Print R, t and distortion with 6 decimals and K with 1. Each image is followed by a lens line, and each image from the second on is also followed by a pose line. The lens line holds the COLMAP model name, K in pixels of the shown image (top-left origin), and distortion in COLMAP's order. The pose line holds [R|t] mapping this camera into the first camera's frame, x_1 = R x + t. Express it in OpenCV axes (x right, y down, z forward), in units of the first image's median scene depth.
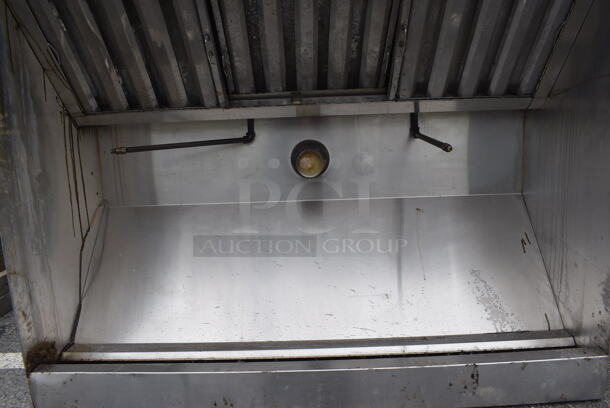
lens RADIAL K [[465.1, 0, 310.1], [0, 465.1, 206.5], [0, 0, 1]] dist [-0.089662, 0.001059]
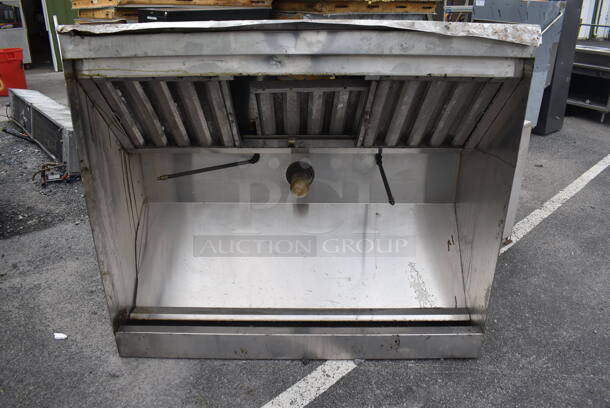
lens RADIAL K [[464.3, 0, 305.0], [0, 464.3, 204.0], [0, 0, 1]] dist [-0.066370, -0.000242]
pose [[0.999426, 0.028298, 0.018598, -0.009673], [-0.031562, 0.977442, 0.208831, -0.352388], [-0.012269, -0.209298, 0.977775, -0.401617]]
